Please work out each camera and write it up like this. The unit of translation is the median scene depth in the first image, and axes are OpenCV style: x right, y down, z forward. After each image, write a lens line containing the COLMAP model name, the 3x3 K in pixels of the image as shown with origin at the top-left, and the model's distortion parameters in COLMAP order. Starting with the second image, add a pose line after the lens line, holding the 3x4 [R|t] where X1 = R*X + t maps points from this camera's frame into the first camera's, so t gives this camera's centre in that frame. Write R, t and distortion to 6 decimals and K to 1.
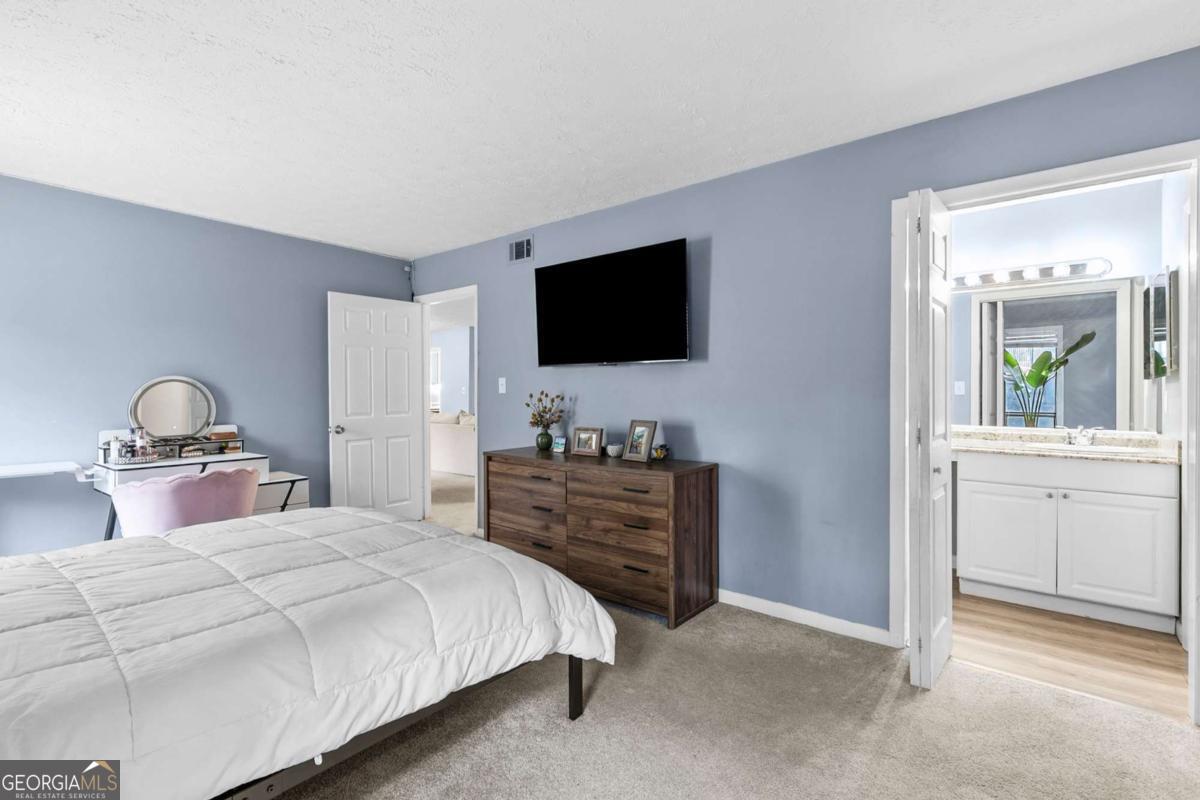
lens RADIAL K [[539.2, 0, 604.5], [0, 539.2, 401.6], [0, 0, 1]] dist [0.006444, -0.000017]
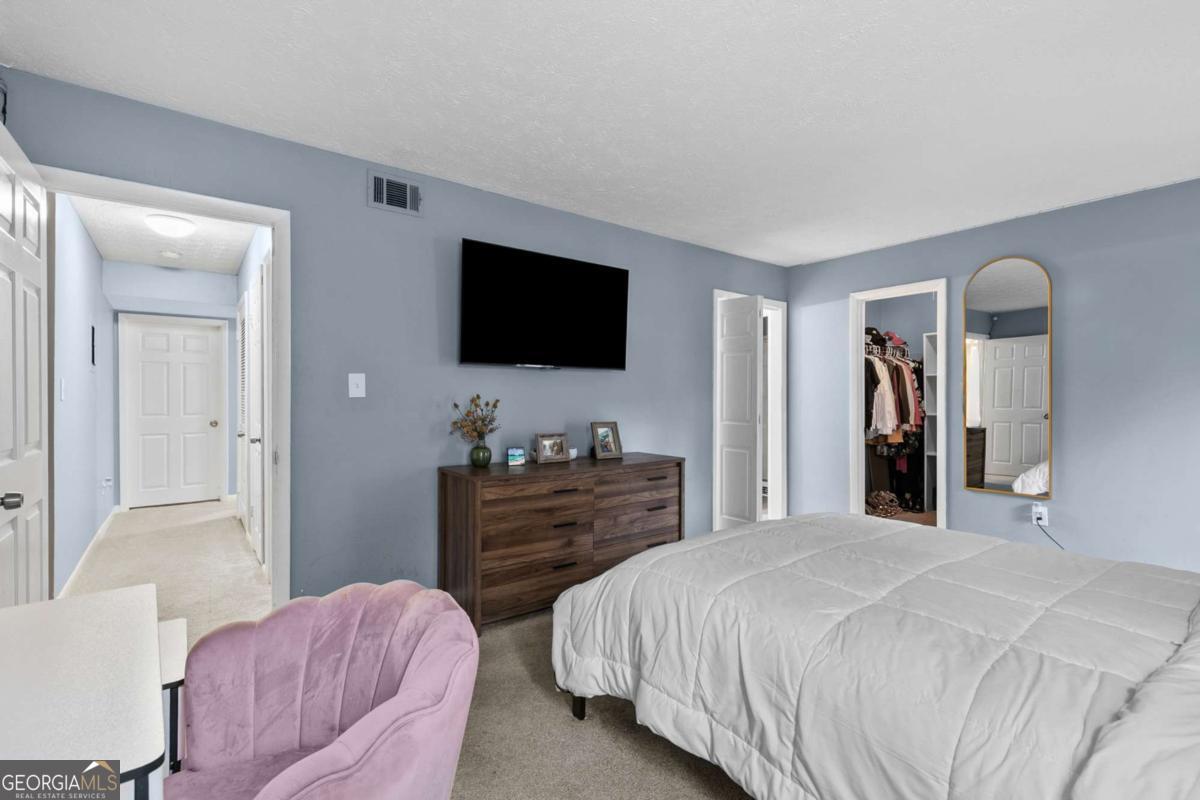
lens RADIAL K [[543.1, 0, 583.0], [0, 543.1, 398.4], [0, 0, 1]] dist [0.003434, 0.000238]
pose [[0.243954, -0.006476, 0.969765, -0.997395], [0.008824, 0.999951, 0.004458, -0.017986], [-0.969747, 0.007469, 0.243999, 0.746742]]
